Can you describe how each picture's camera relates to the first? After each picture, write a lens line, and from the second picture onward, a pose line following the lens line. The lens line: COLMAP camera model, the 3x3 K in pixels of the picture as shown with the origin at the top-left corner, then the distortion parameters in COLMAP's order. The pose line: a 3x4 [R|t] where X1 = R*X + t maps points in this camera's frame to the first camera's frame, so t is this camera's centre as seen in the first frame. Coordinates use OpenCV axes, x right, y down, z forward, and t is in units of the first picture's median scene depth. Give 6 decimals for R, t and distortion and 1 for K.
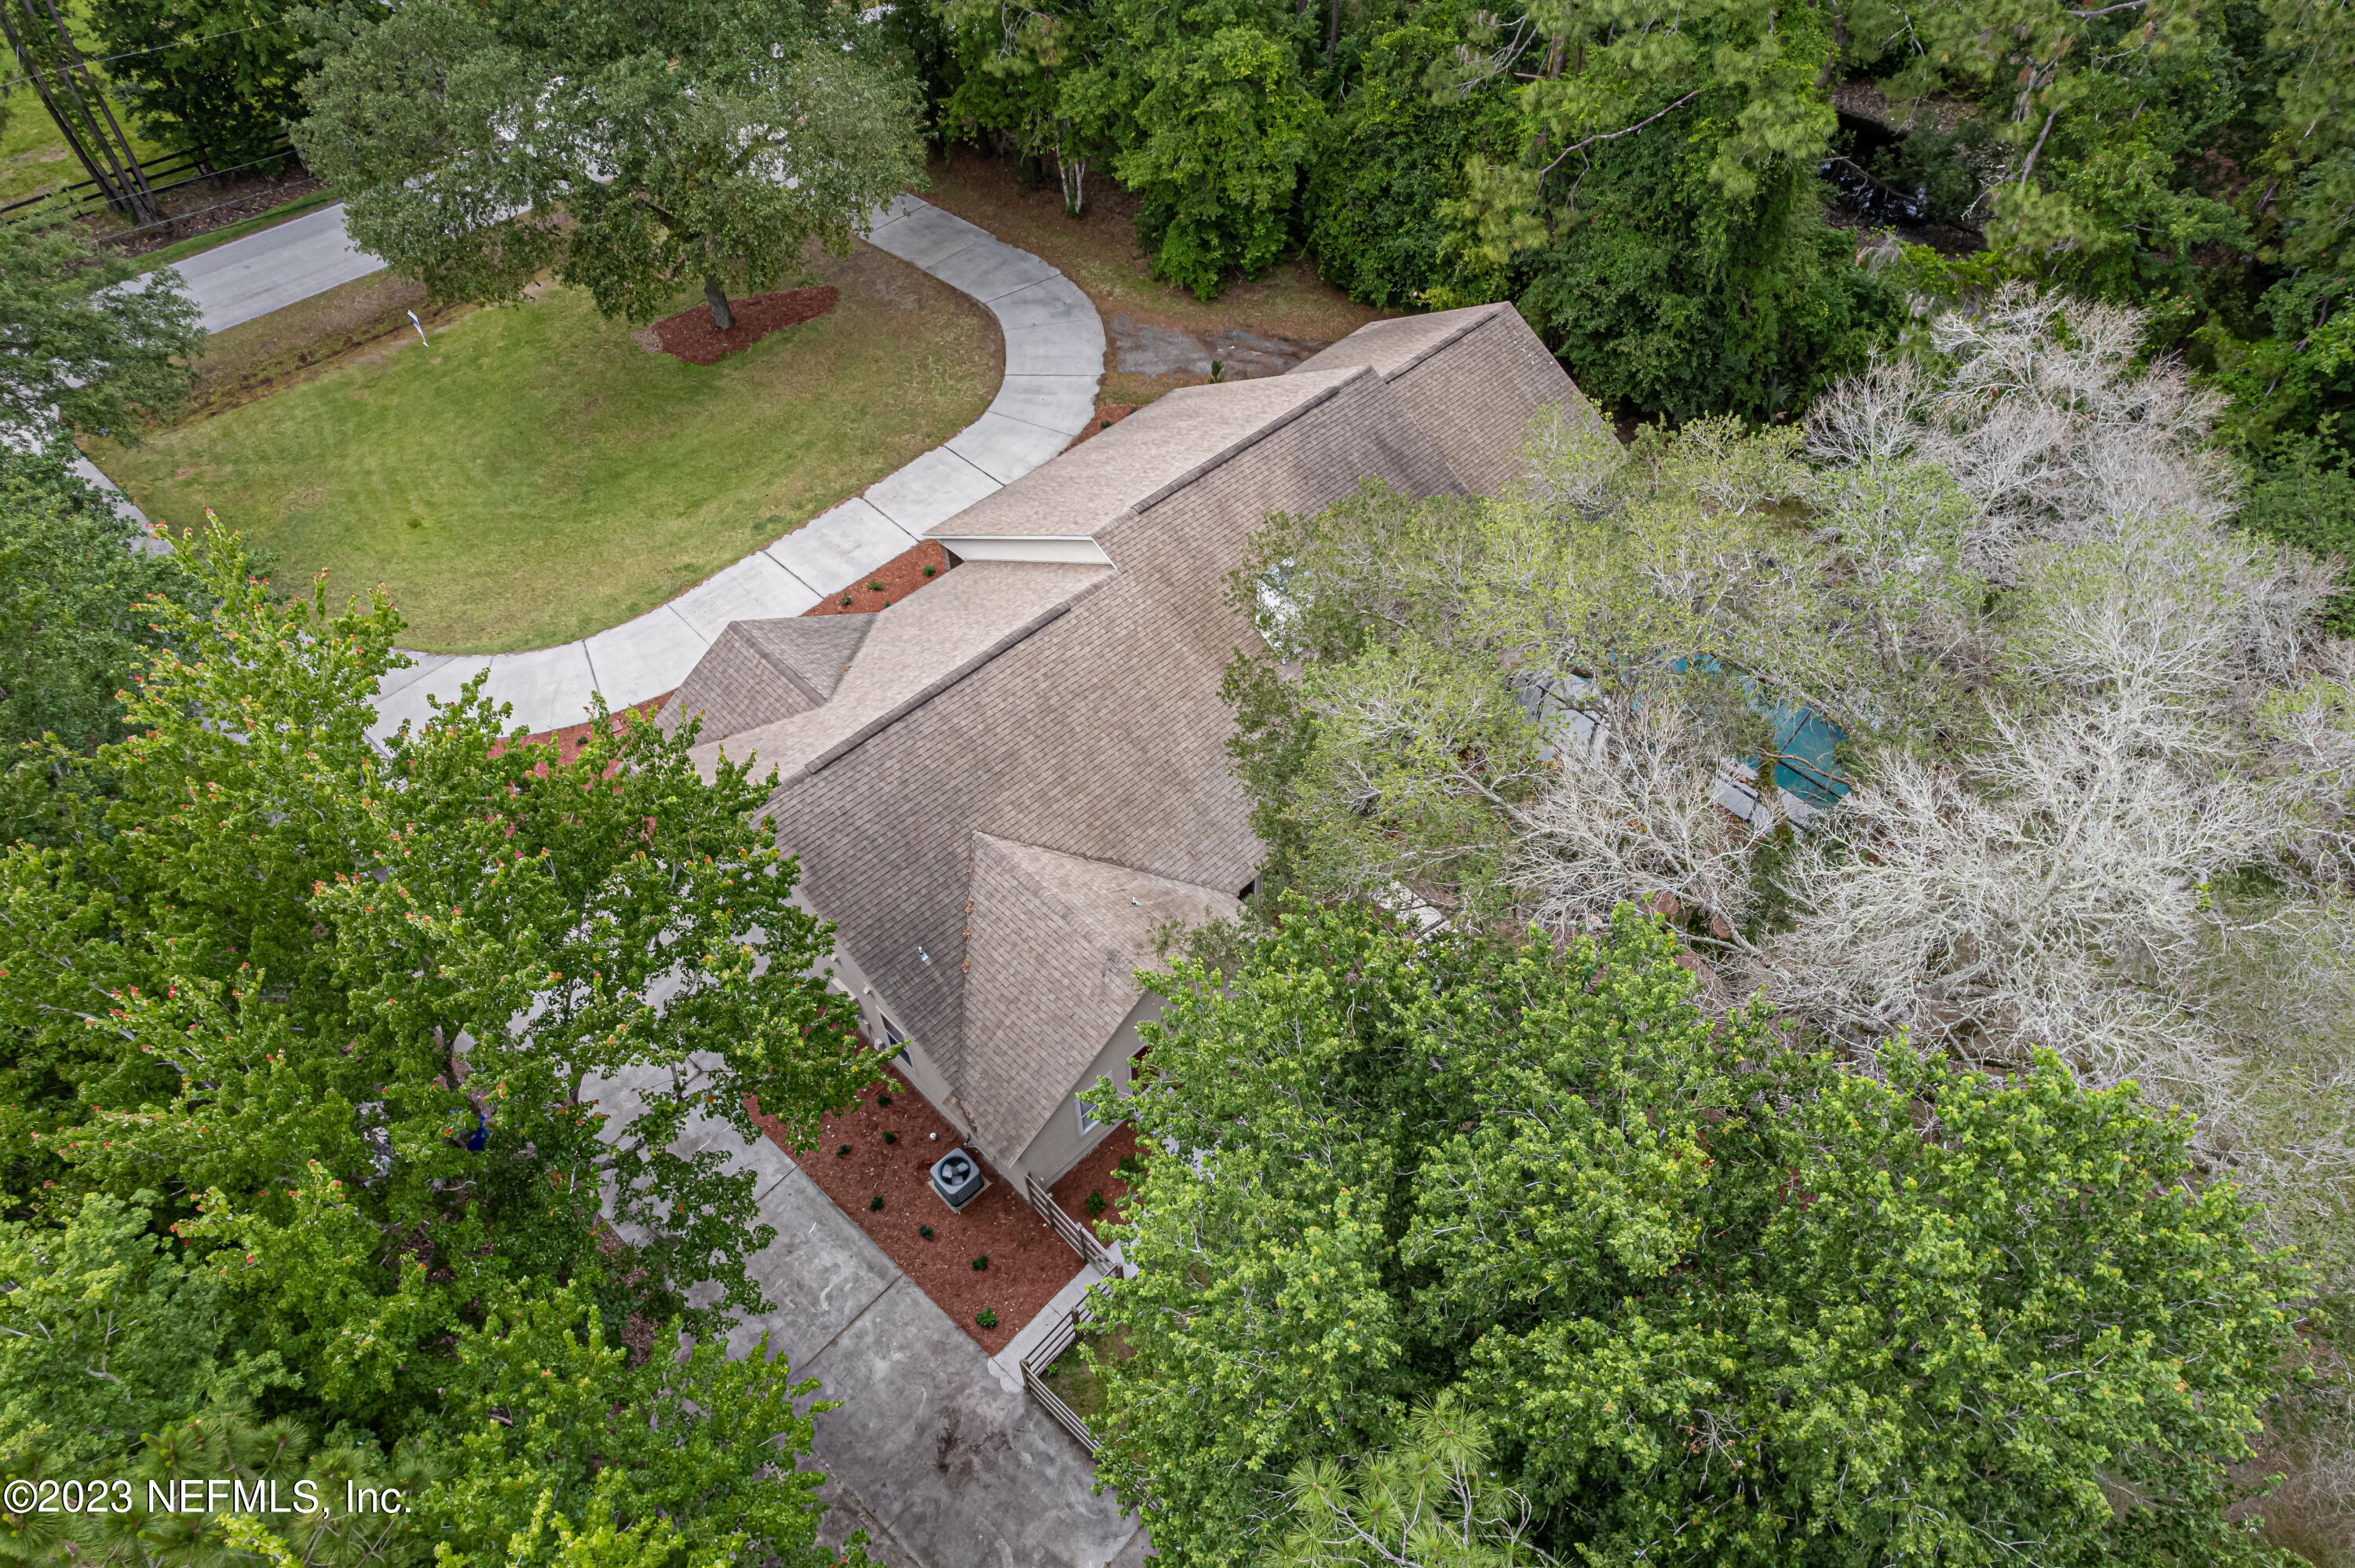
lens RADIAL K [[1501.3, 0, 1225.7], [0, 1501.3, 784.9], [0, 0, 1]] dist [-0.074784, 0.064903]
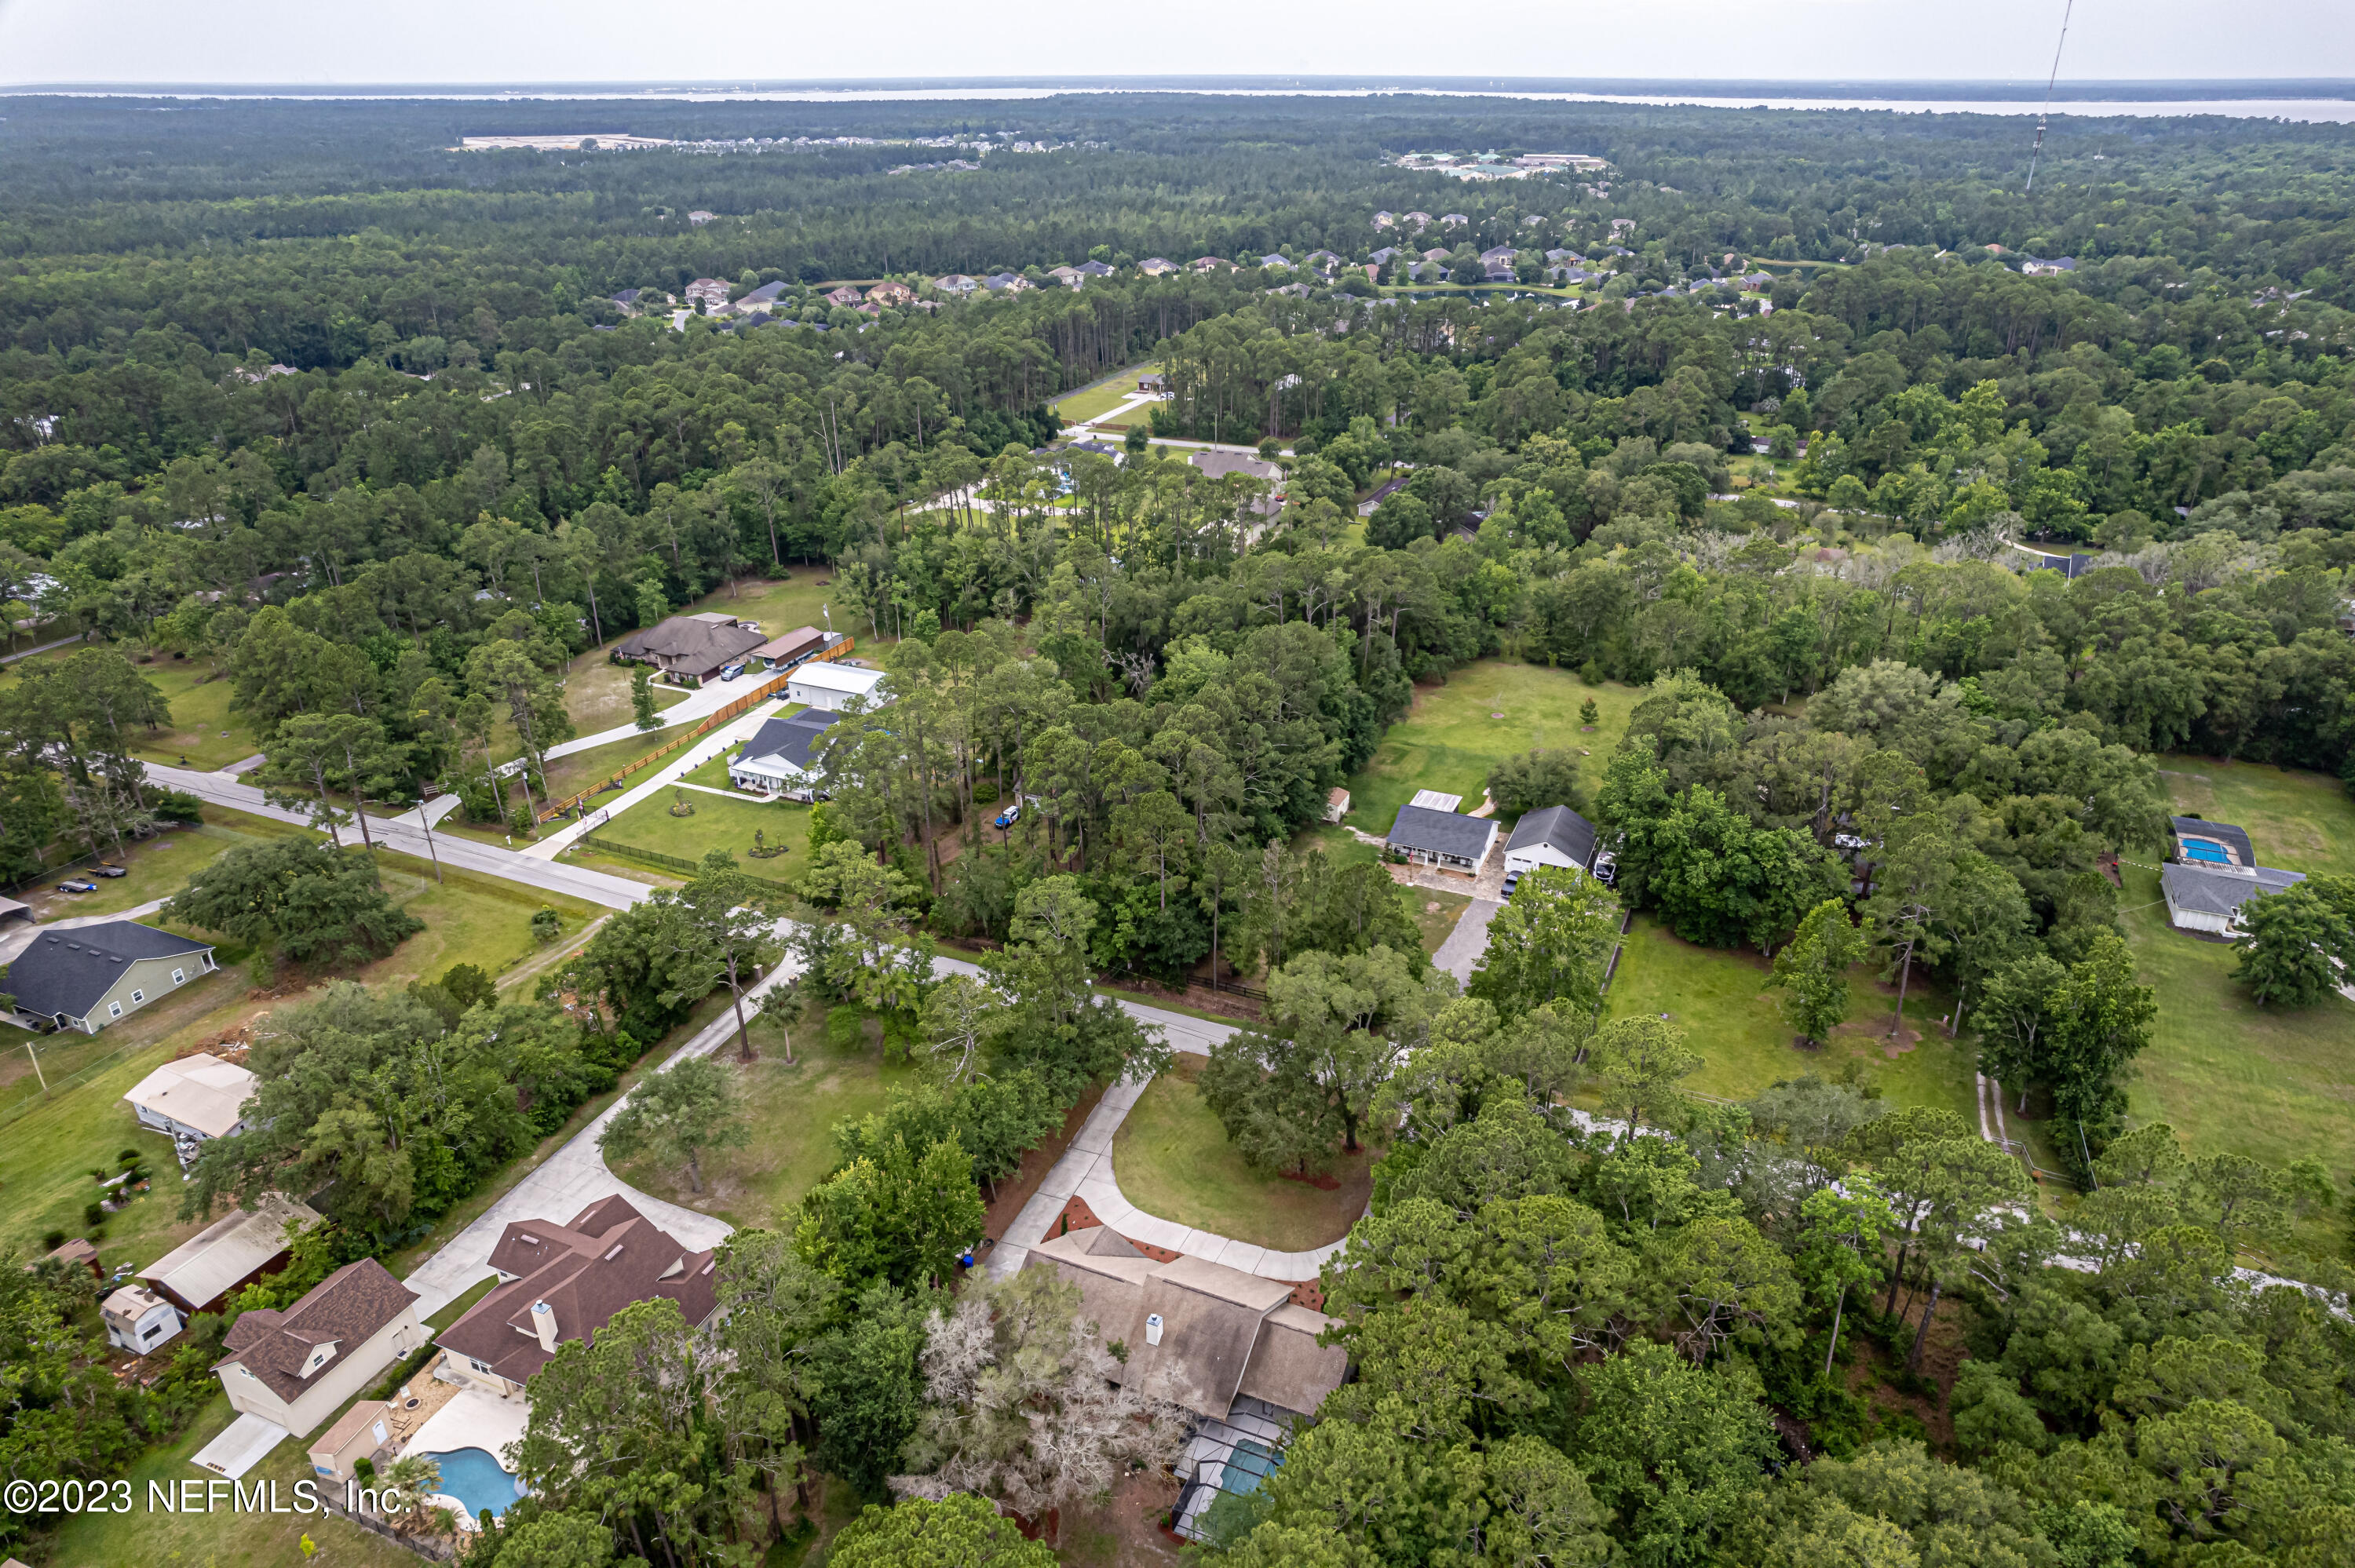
lens RADIAL K [[1501.3, 0, 1216.9], [0, 1501.3, 810.2], [0, 0, 1]] dist [-0.074784, 0.064903]
pose [[0.364134, 0.415054, -0.833748, 1.835147], [-0.702190, 0.710437, 0.046991, -0.920333], [0.611830, 0.568339, 0.550142, -1.077119]]
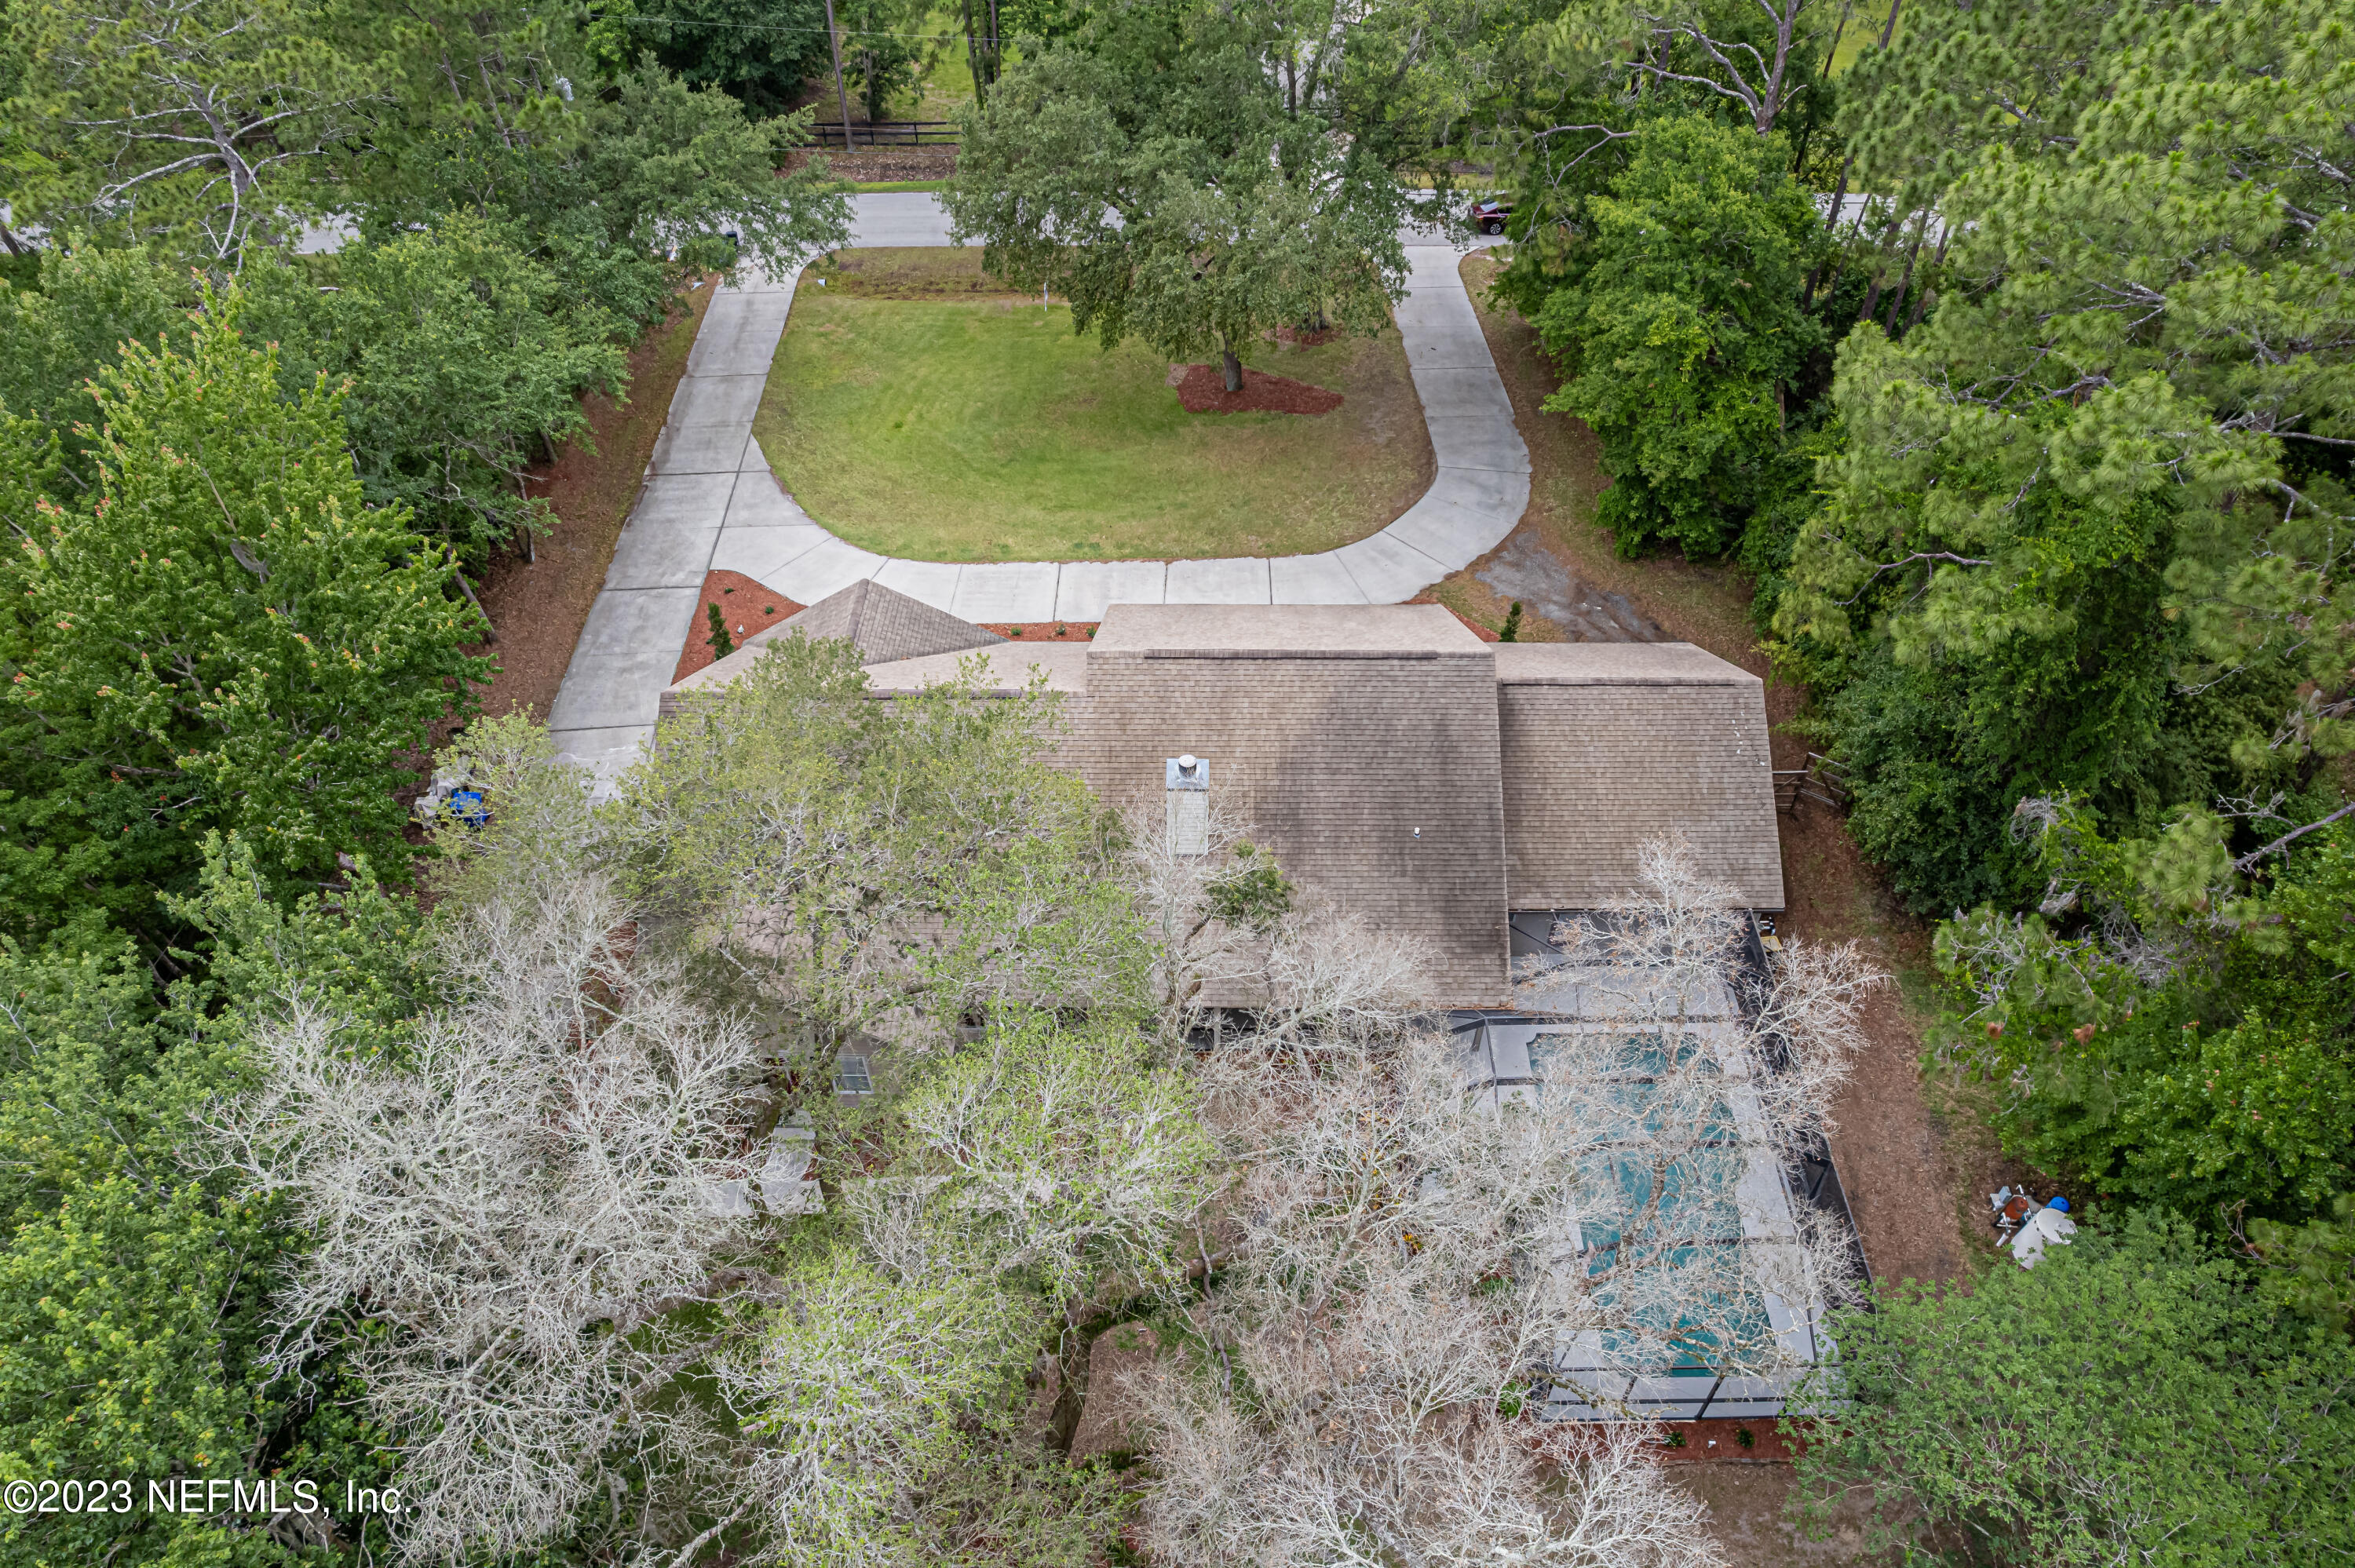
lens RADIAL K [[1501.3, 0, 1213.1], [0, 1501.3, 808.1], [0, 0, 1]] dist [-0.074784, 0.064903]
pose [[0.707547, 0.502738, -0.496621, 0.420640], [-0.533337, 0.840945, 0.091447, -0.166651], [0.463605, 0.200163, 0.863137, 0.118271]]
